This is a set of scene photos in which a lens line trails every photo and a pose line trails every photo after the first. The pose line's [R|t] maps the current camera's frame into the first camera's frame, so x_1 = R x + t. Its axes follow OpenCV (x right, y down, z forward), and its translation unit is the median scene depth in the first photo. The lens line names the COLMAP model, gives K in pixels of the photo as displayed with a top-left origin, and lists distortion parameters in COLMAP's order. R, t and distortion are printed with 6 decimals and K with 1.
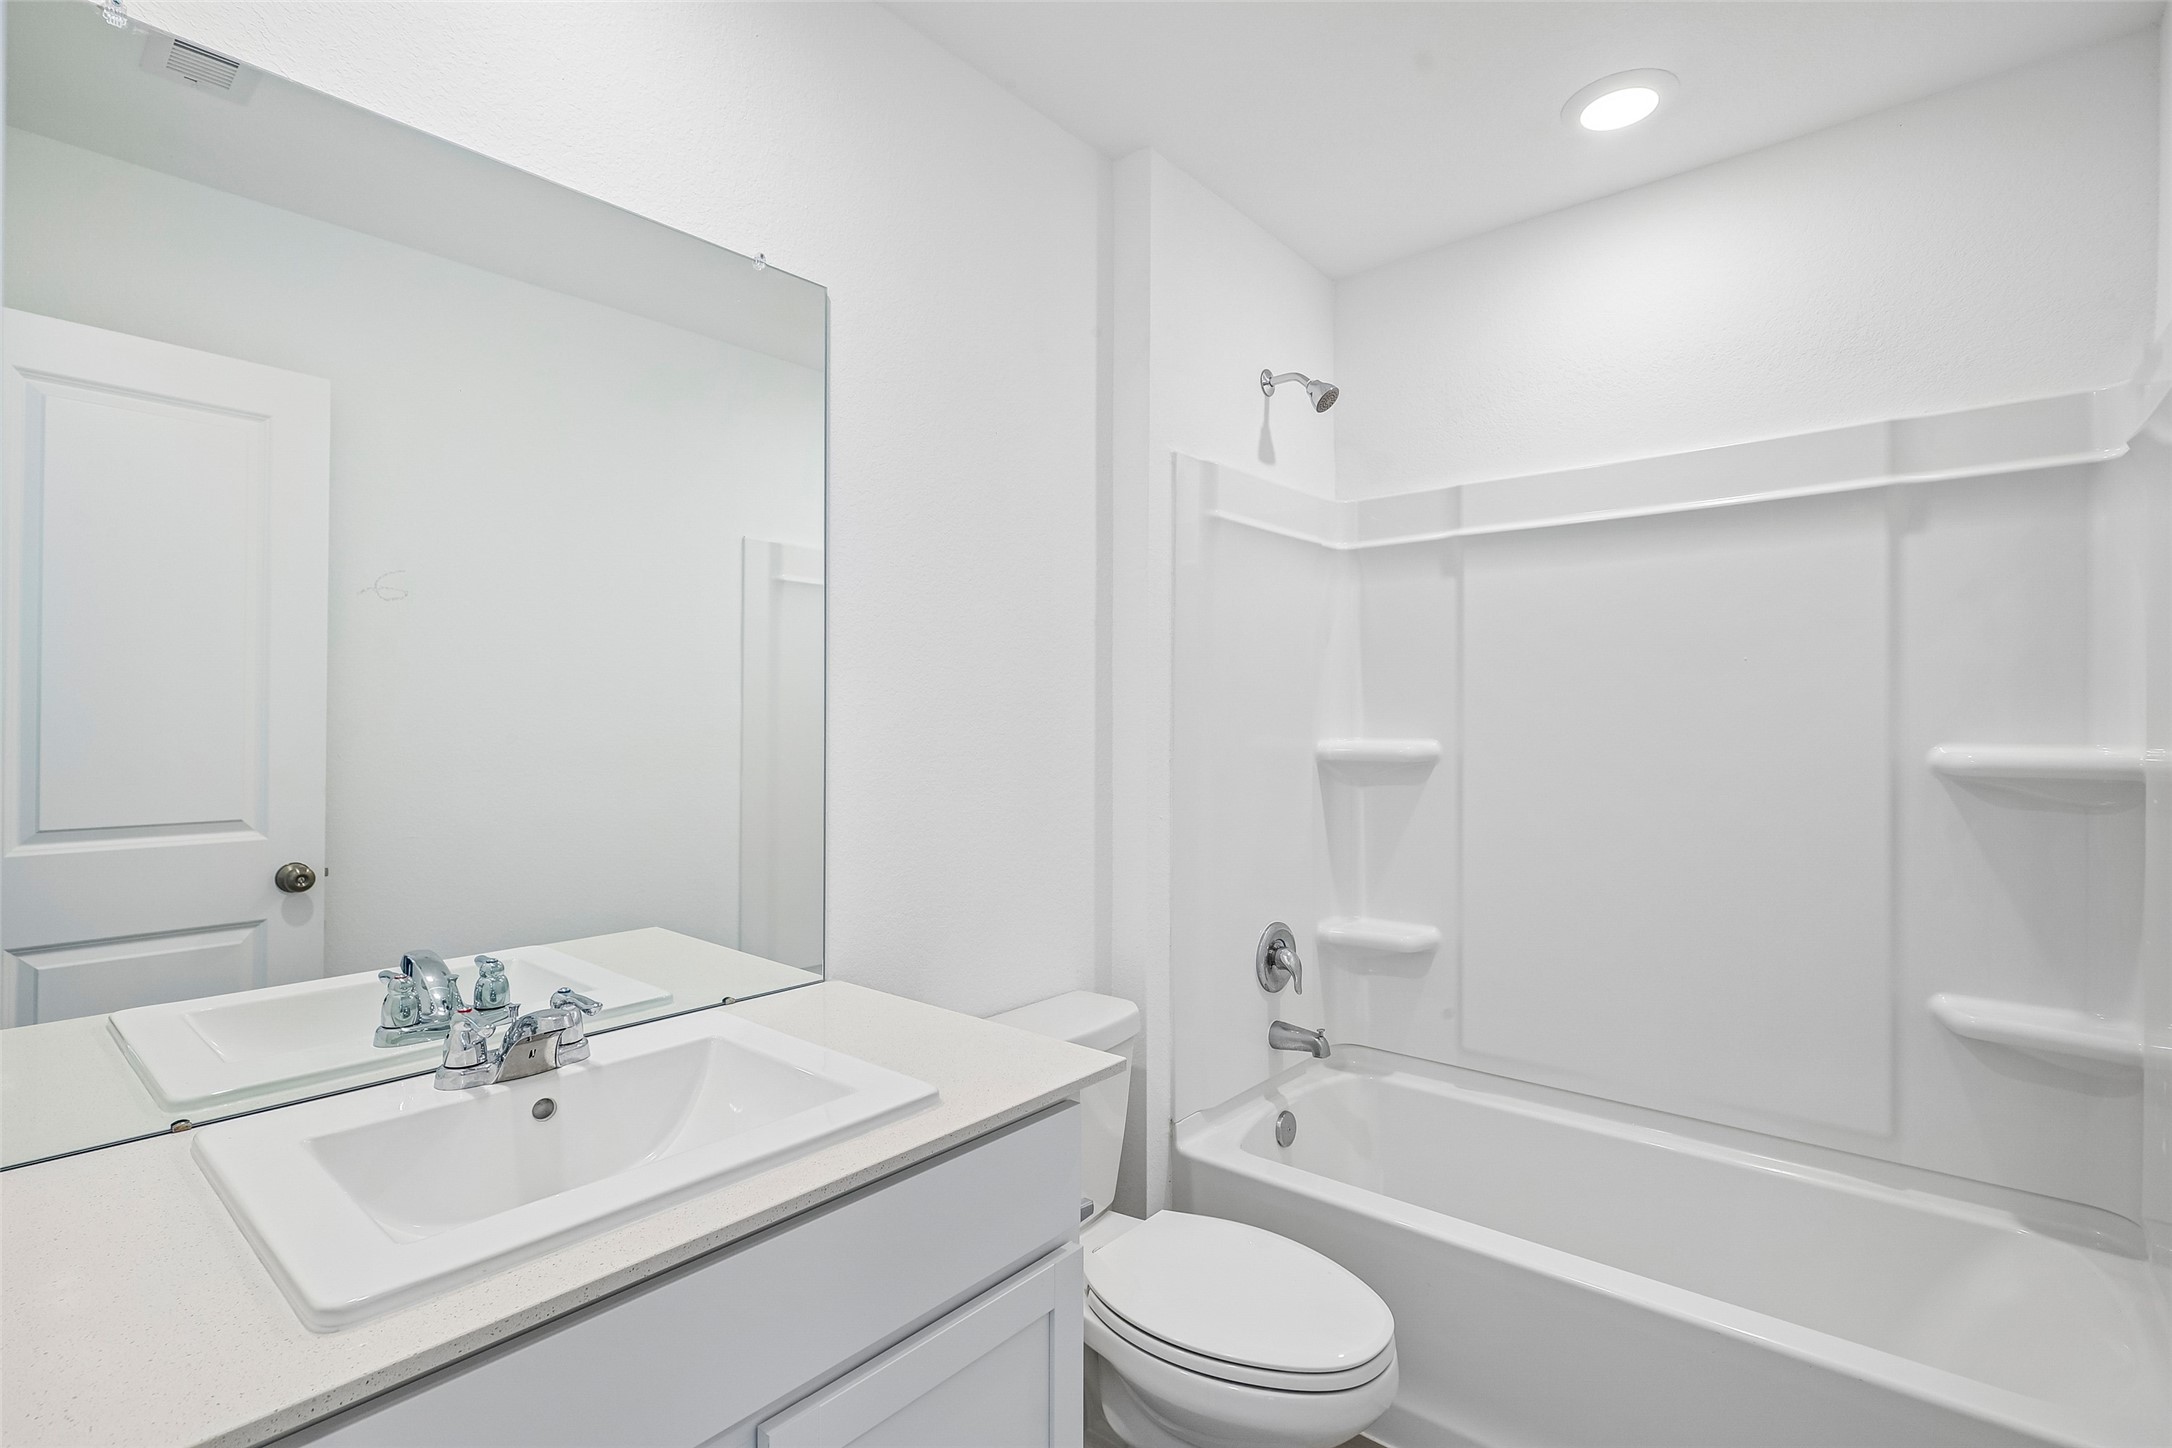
lens RADIAL K [[1009.7, 0, 1088.3], [0, 1009.7, 720.7], [0, 0, 1]] dist [-0.003867, 0.002565]
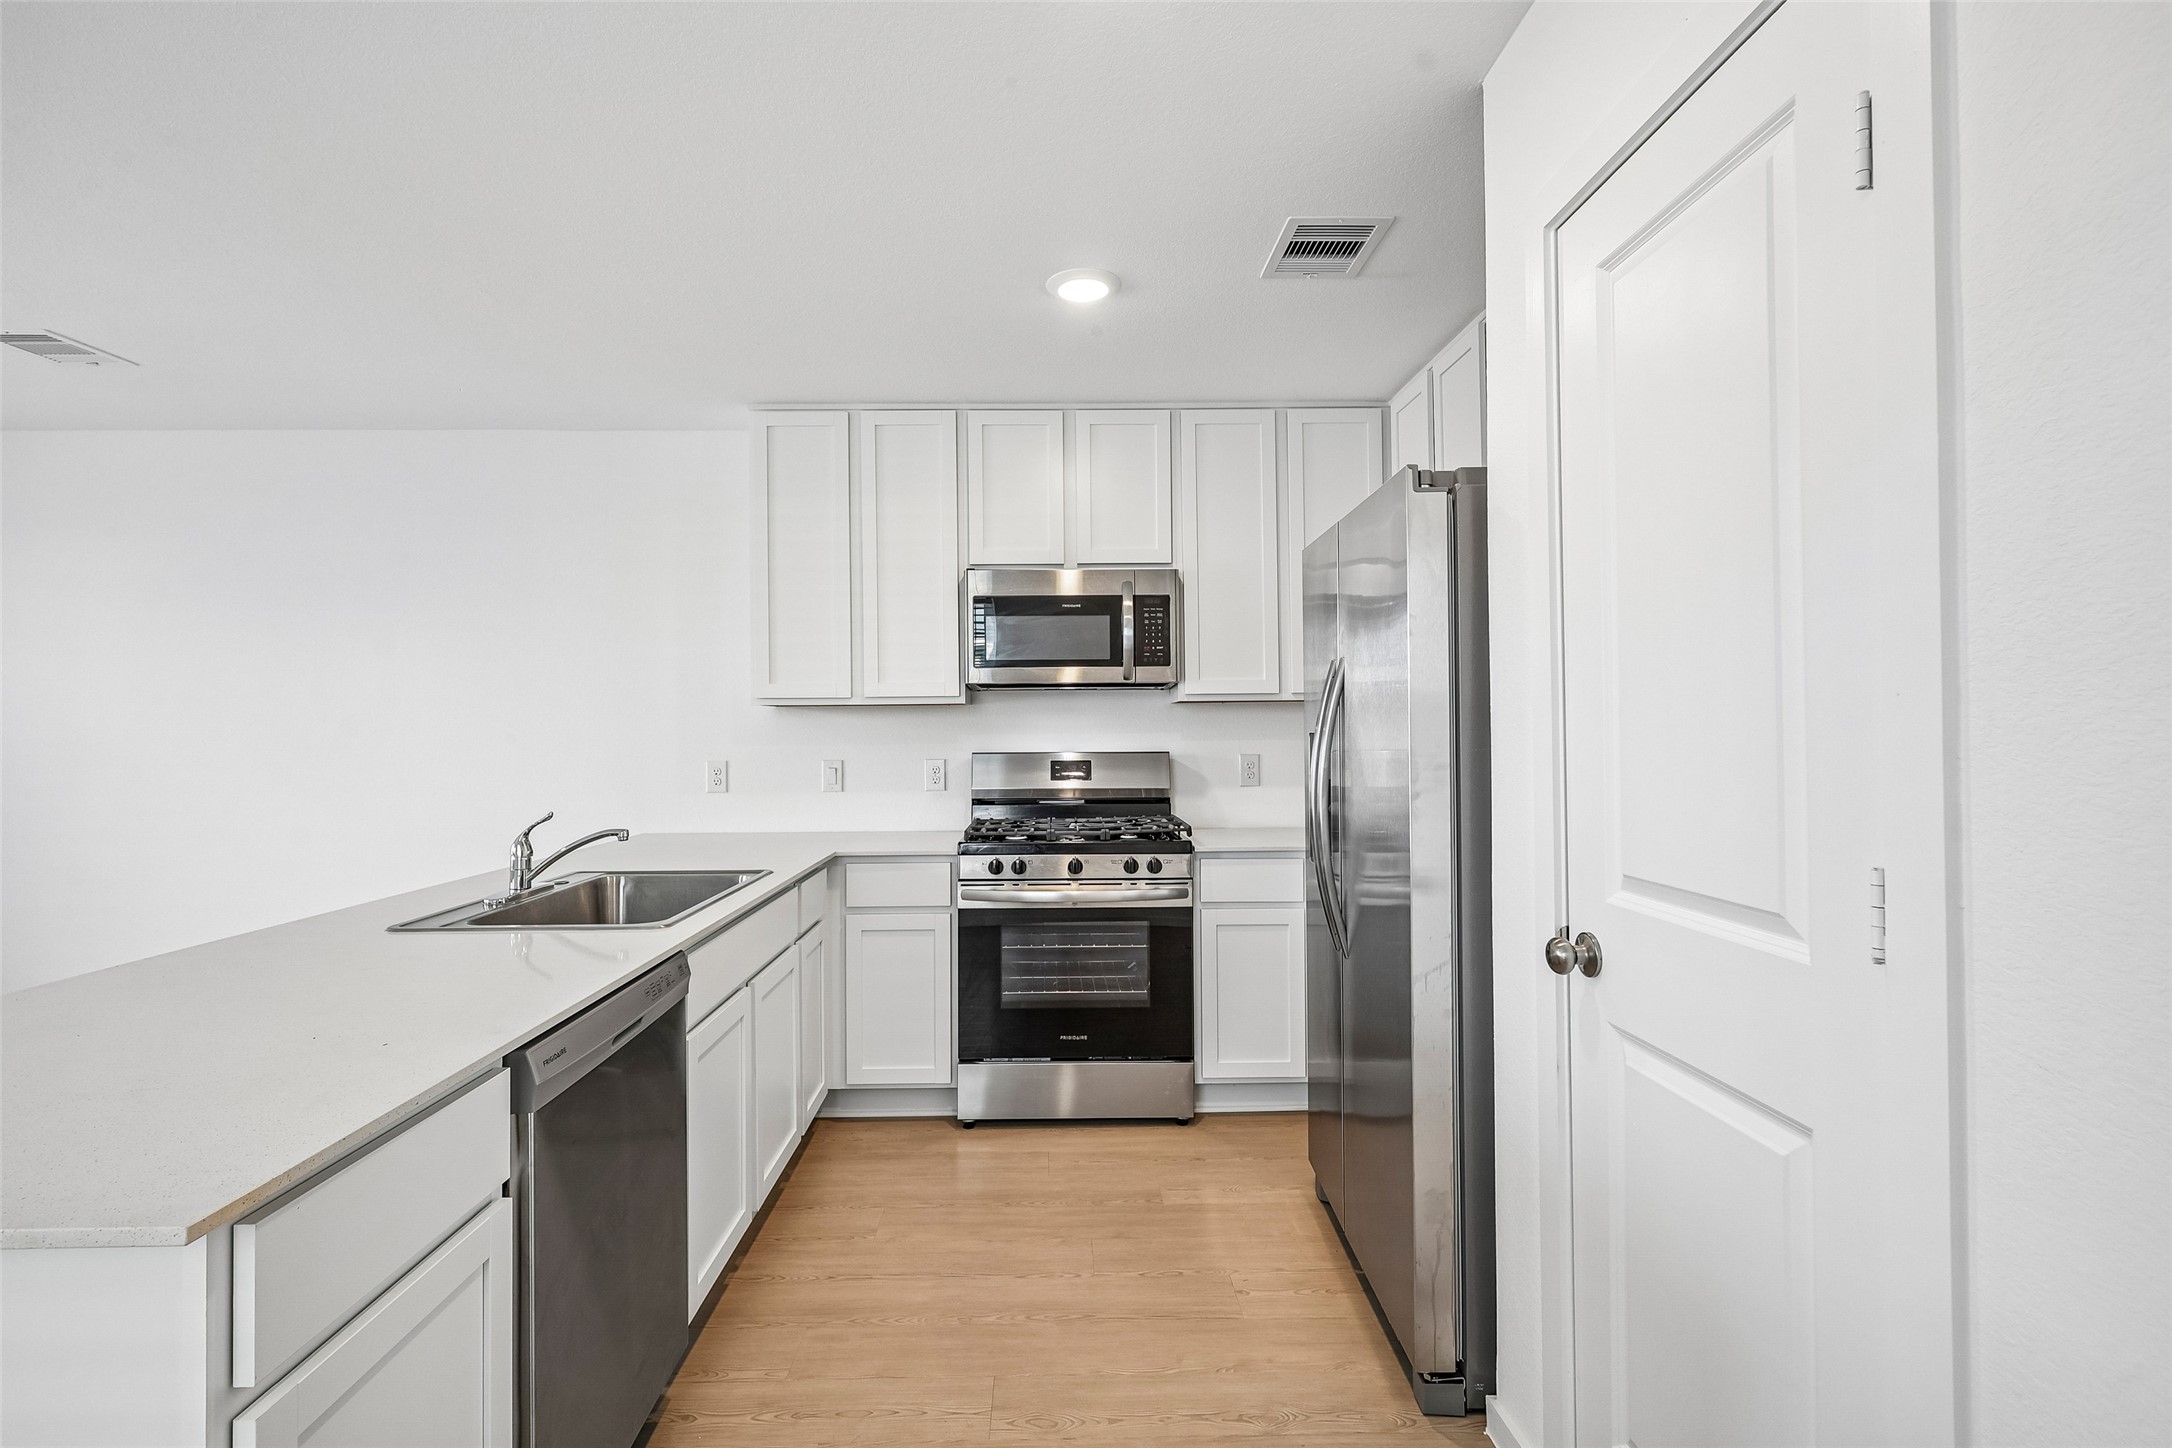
lens RADIAL K [[1009.7, 0, 1068.8], [0, 1009.7, 723.8], [0, 0, 1]] dist [-0.003867, 0.002565]
pose [[-0.748721, -0.004093, -0.662873, -0.225803], [0.004258, 0.999931, -0.010983, 0.005270], [0.662872, -0.011046, -0.748651, 1.148428]]
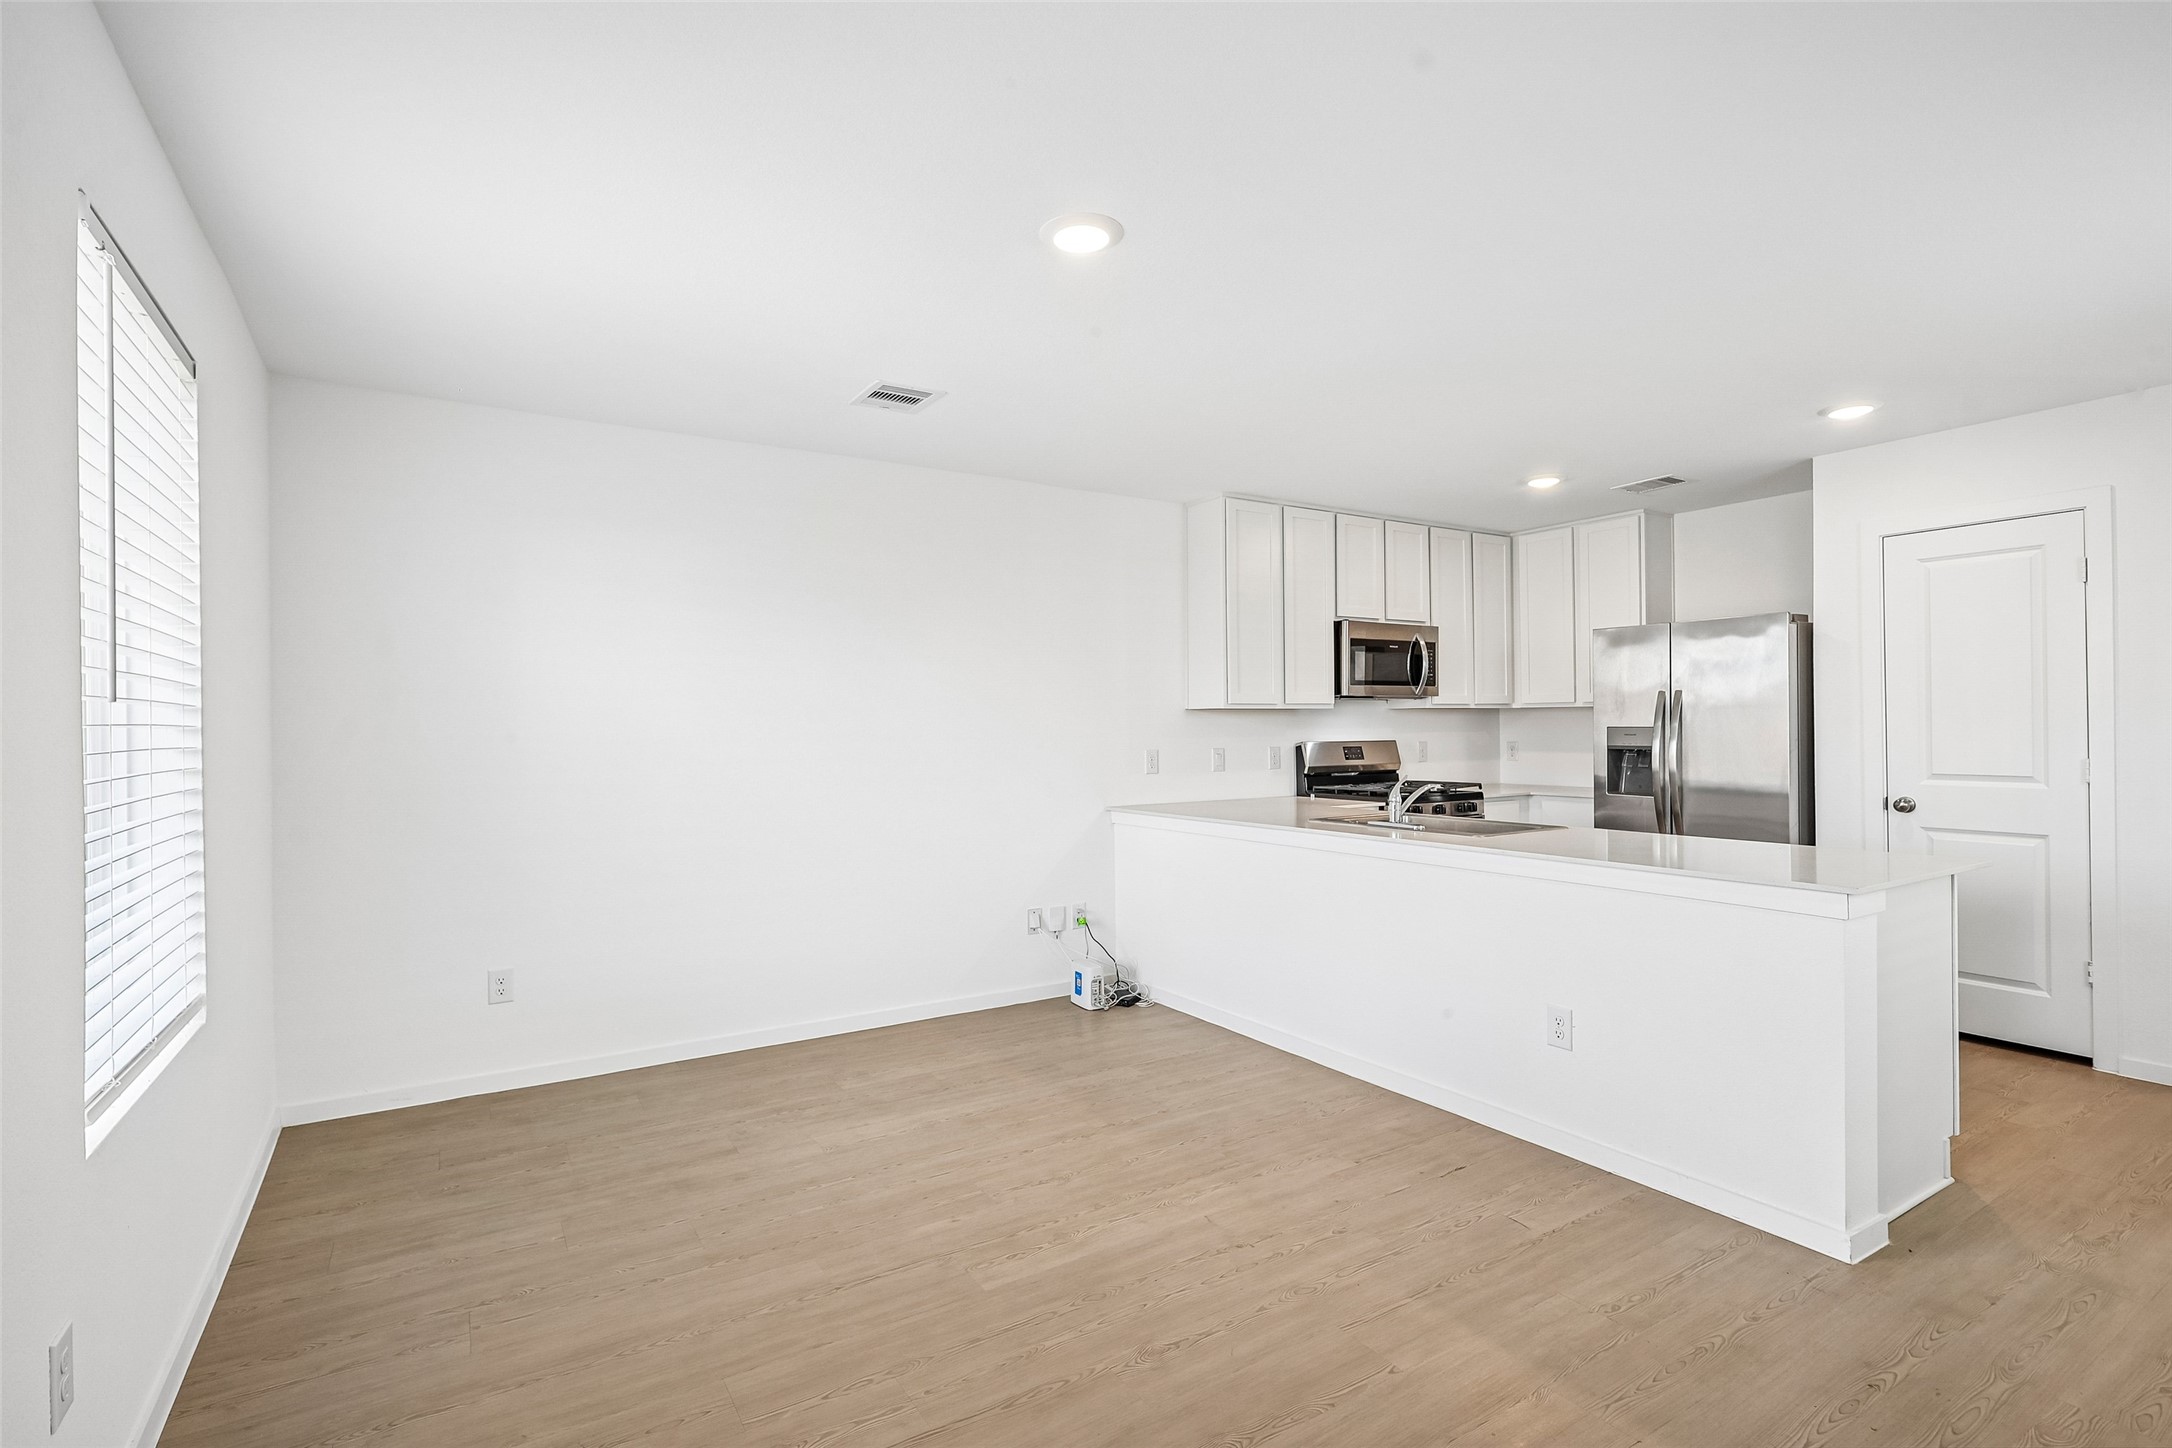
lens RADIAL K [[1009.7, 0, 1069.1], [0, 1009.7, 727.4], [0, 0, 1]] dist [-0.003867, 0.002565]
pose [[-0.310491, -0.000046, -0.950576, 1.378575], [0.010229, 0.999942, -0.003390, 0.000309], [0.950521, -0.010776, -0.310472, -0.059520]]
